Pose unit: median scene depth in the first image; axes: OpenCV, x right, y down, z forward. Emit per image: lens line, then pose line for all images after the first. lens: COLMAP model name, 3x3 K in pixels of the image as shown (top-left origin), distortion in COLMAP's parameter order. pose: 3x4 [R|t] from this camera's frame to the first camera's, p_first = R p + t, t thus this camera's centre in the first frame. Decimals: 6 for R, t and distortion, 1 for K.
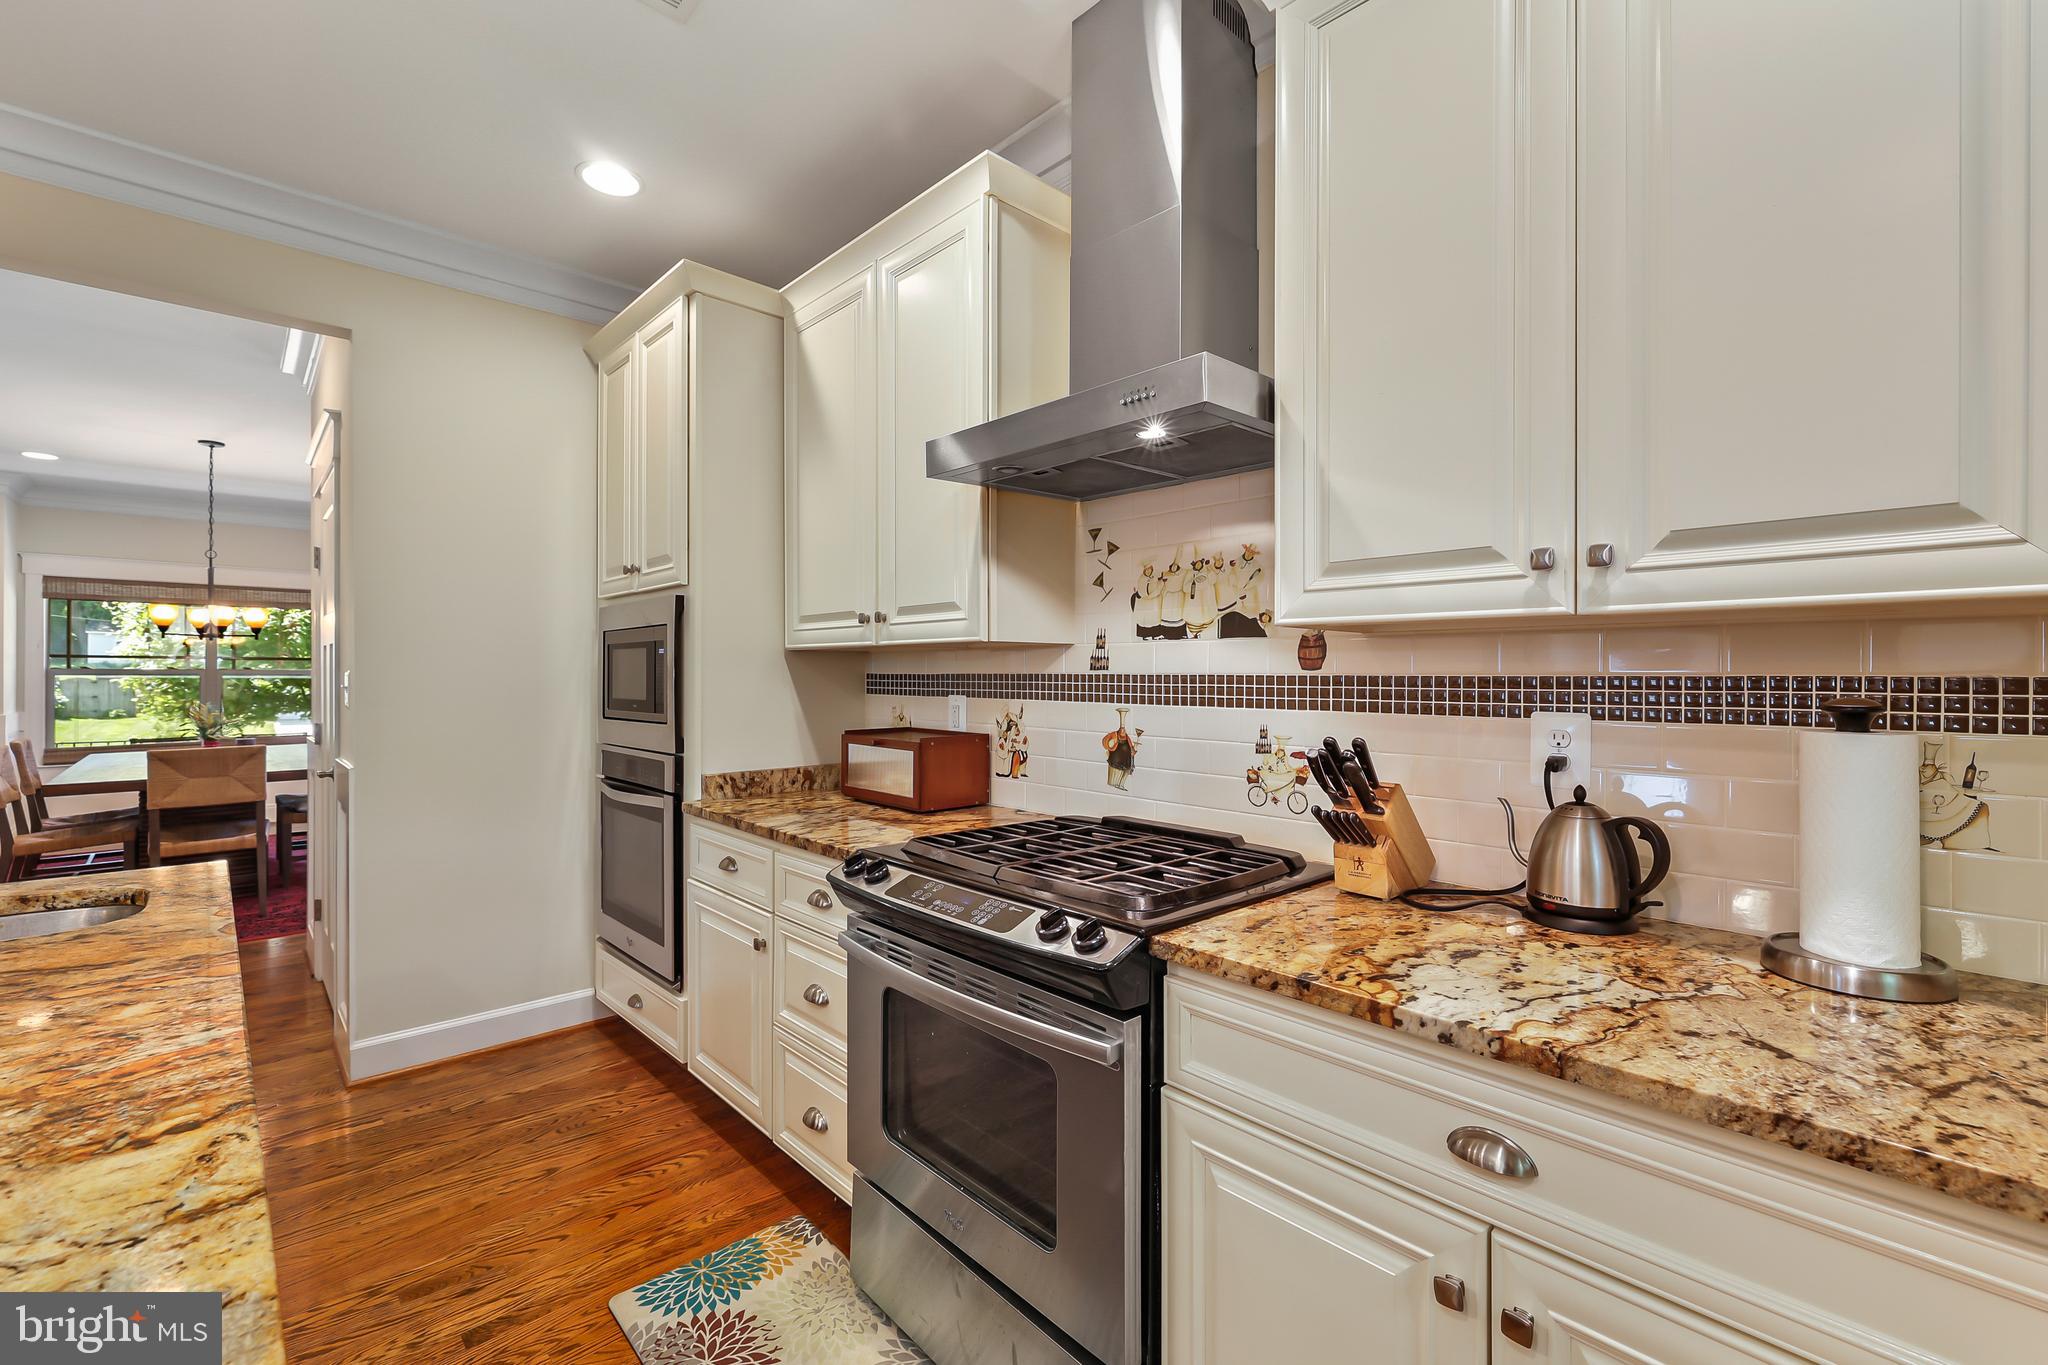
lens RADIAL K [[868.1, 0, 1014.9], [0, 868.1, 676.5], [0, 0, 1]] dist [-0.001275, 0.000351]
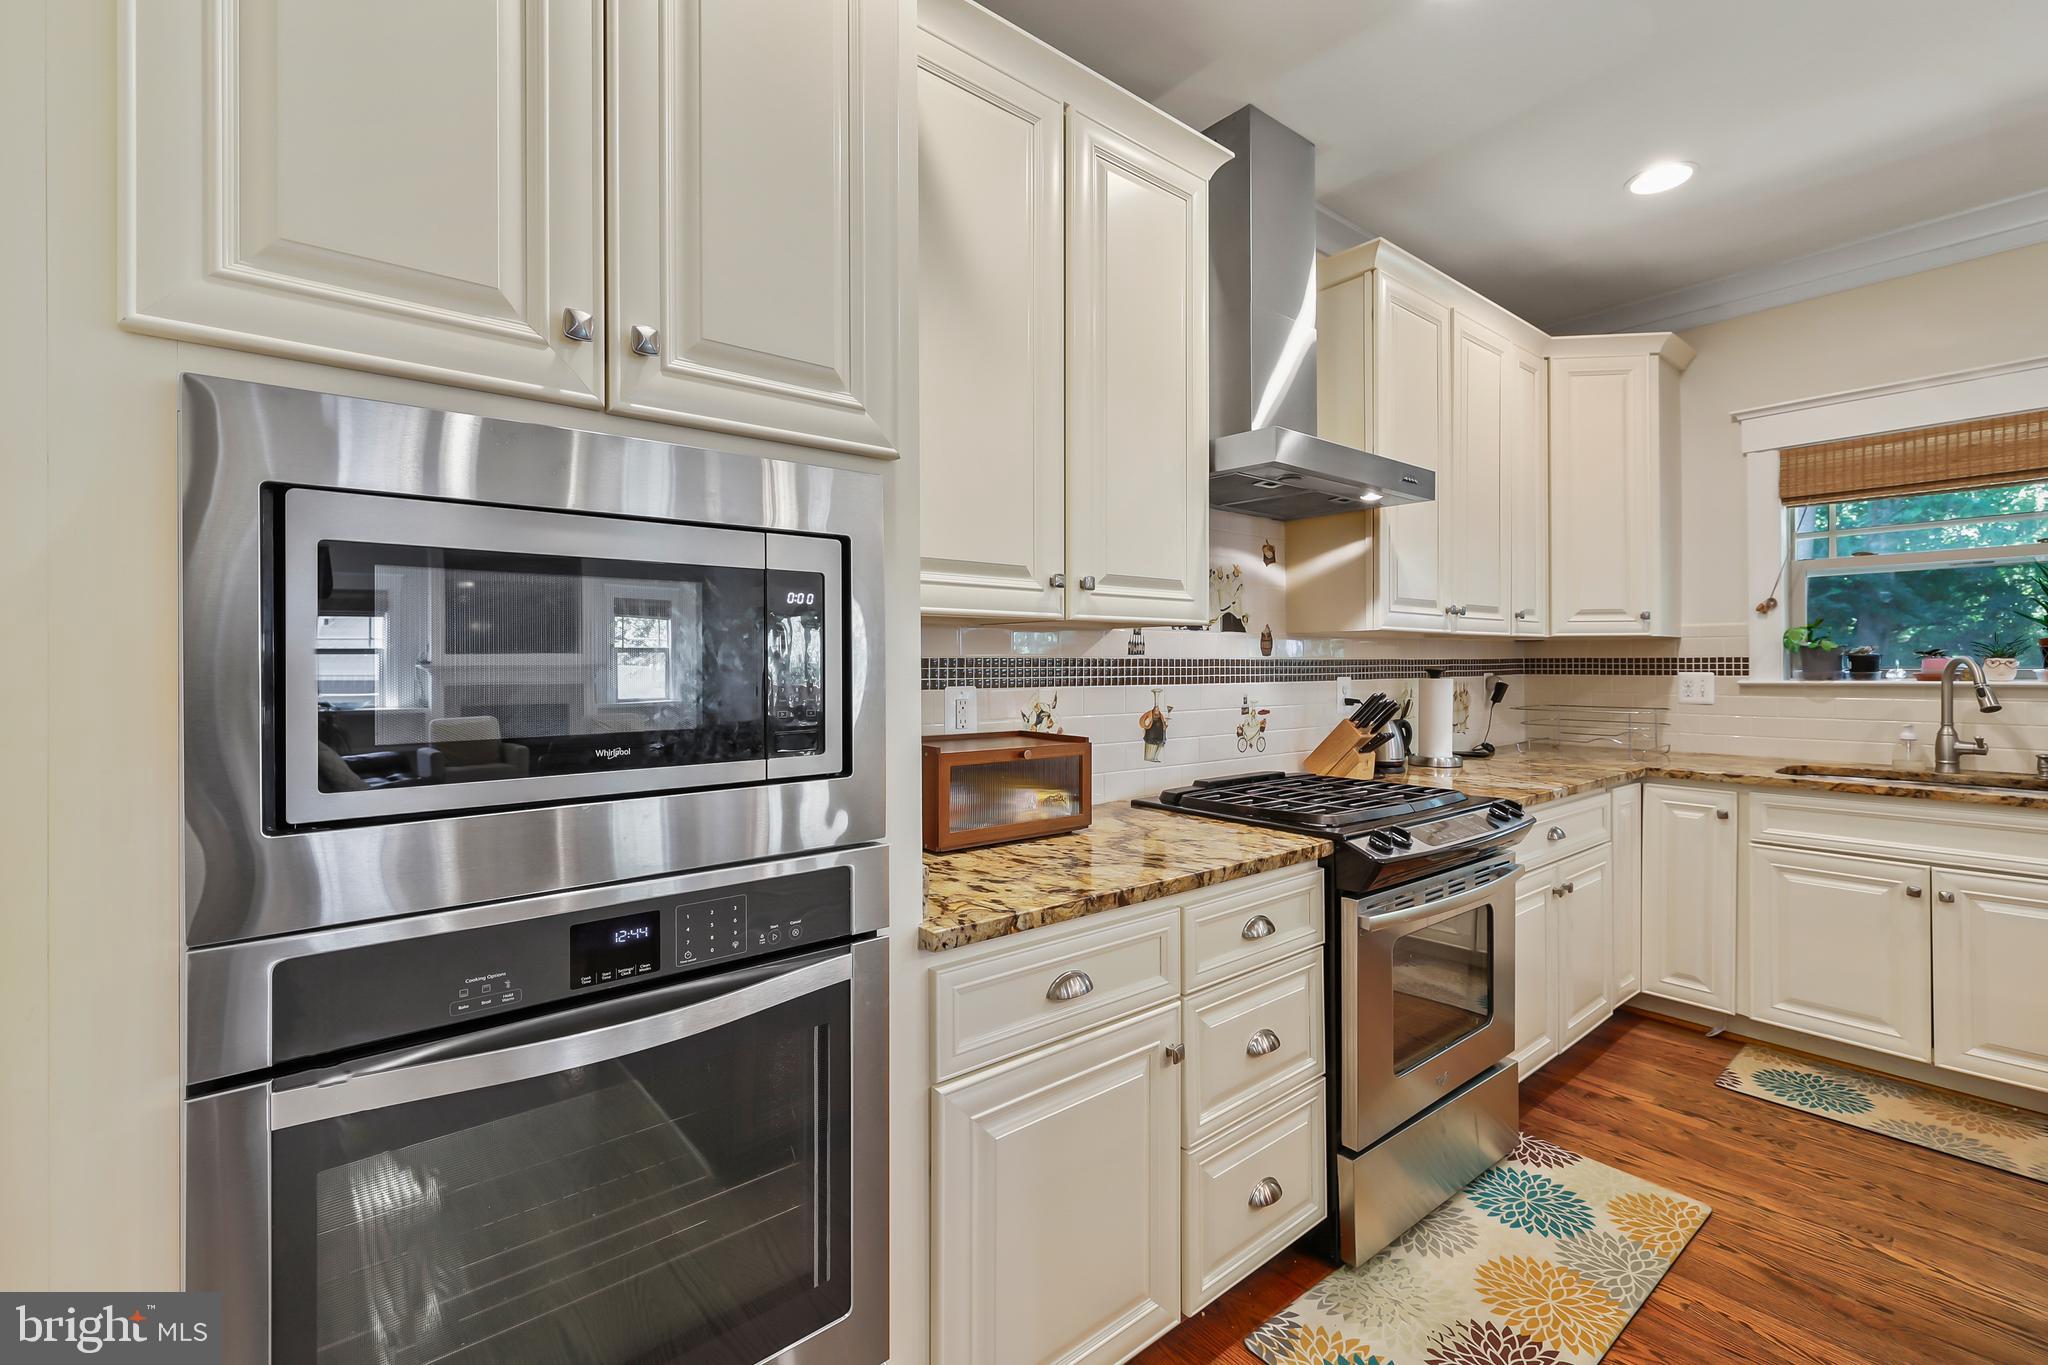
lens RADIAL K [[868.1, 0, 1021.6], [0, 868.1, 660.0], [0, 0, 1]] dist [-0.001275, 0.000351]
pose [[0.071330, -0.001159, 0.997452, -1.139379], [0.003146, 0.999995, 0.000937, -0.002833], [-0.997448, 0.003071, 0.071333, 1.239869]]
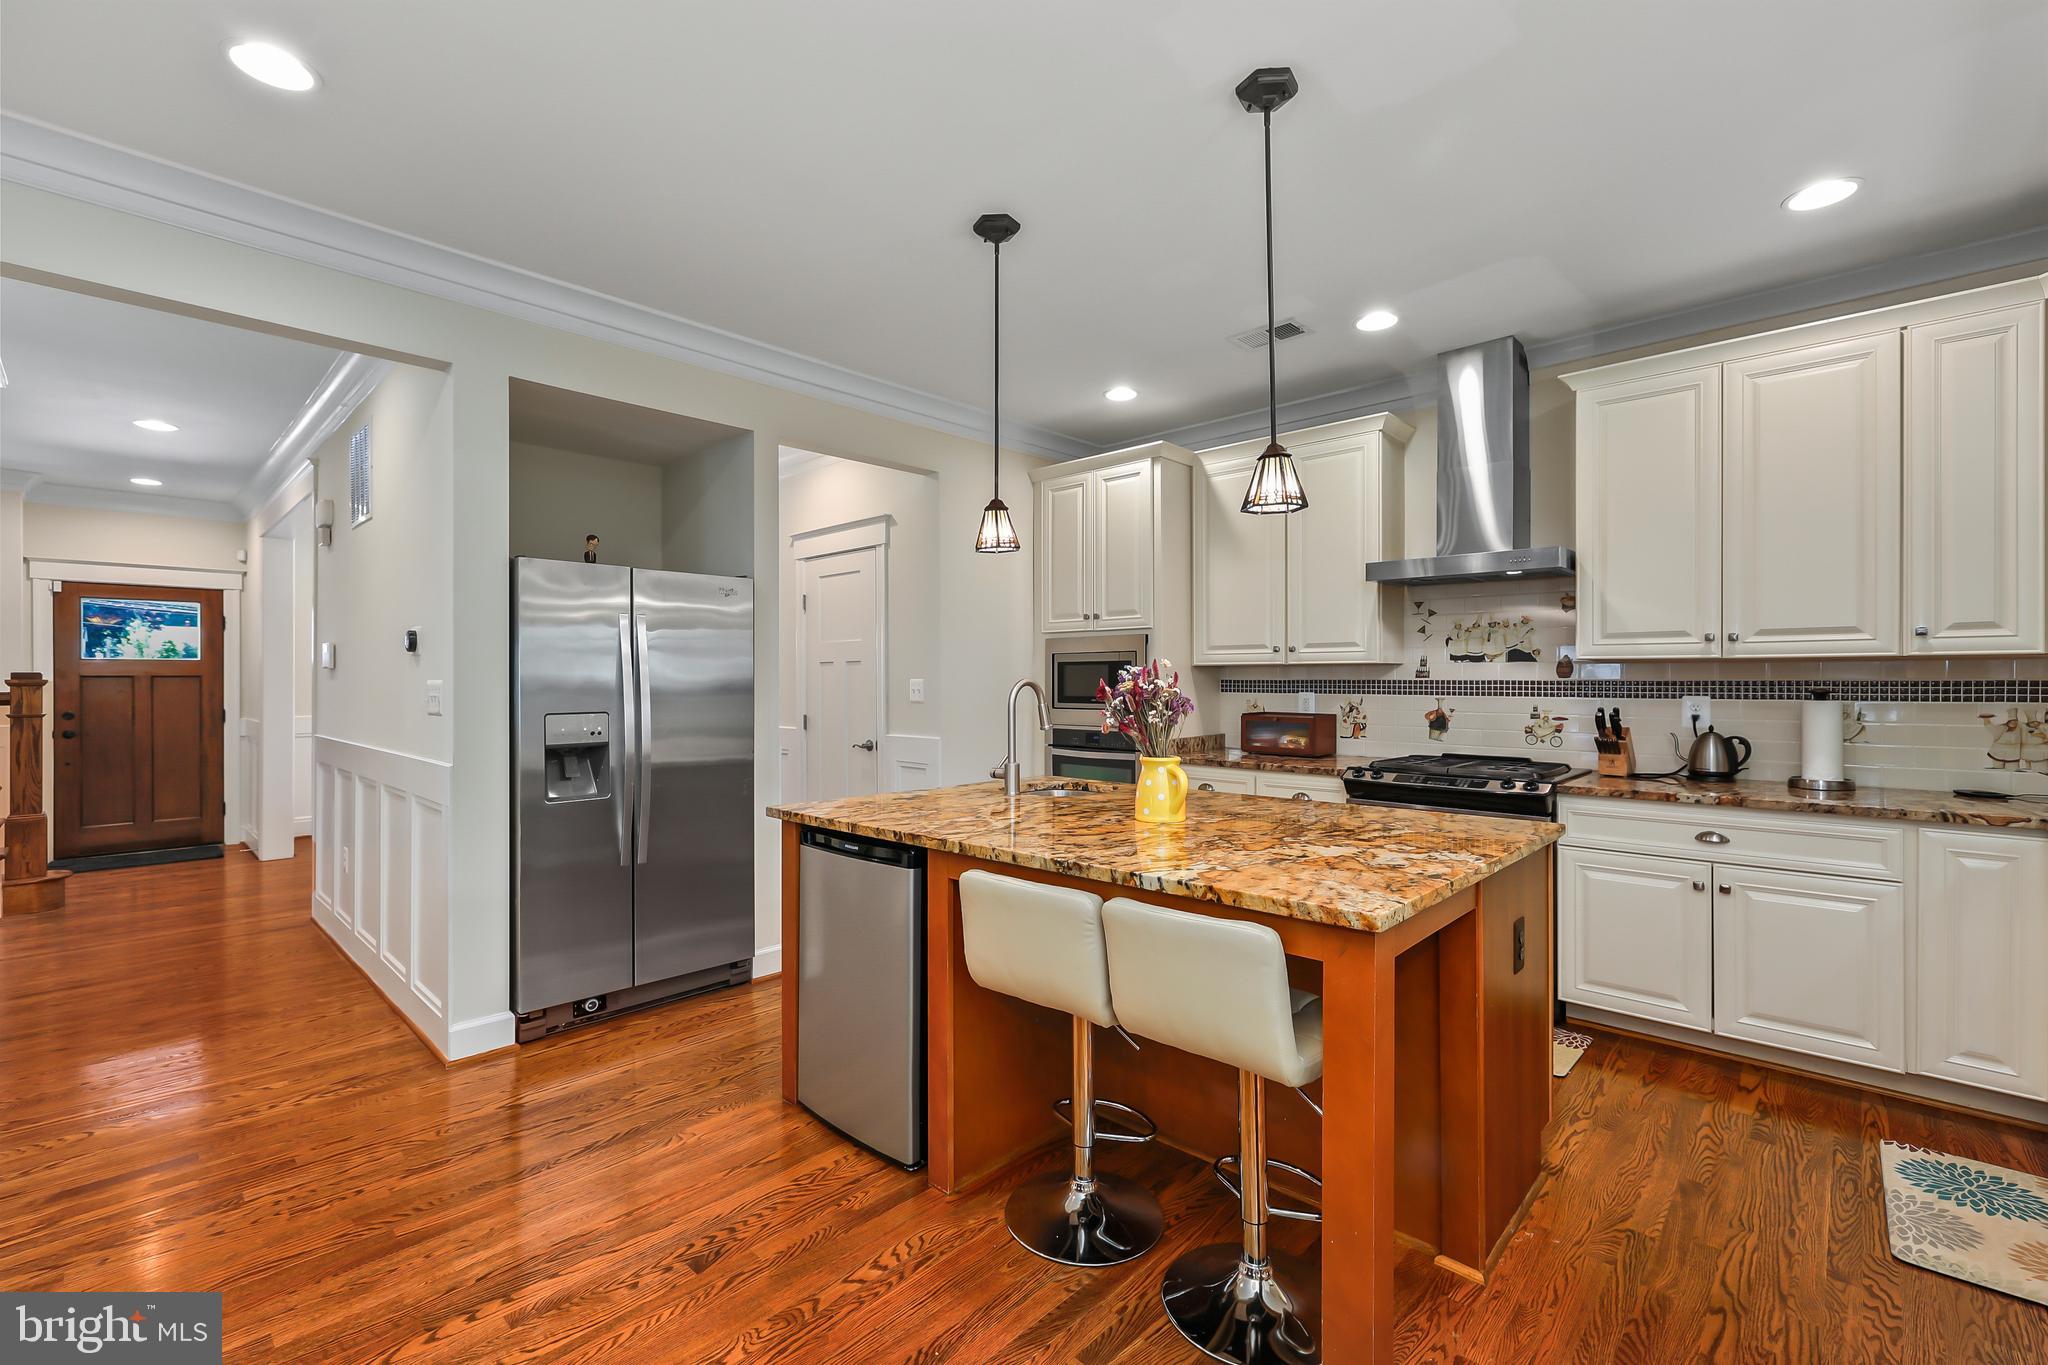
lens RADIAL K [[868.1, 0, 1020.9], [0, 868.1, 683.9], [0, 0, 1]] dist [-0.001275, 0.000351]
pose [[0.997714, -0.005657, 0.067344, -1.035580], [0.005286, 0.999970, 0.005694, -0.011193], [-0.067375, -0.005325, 0.997714, -0.933964]]
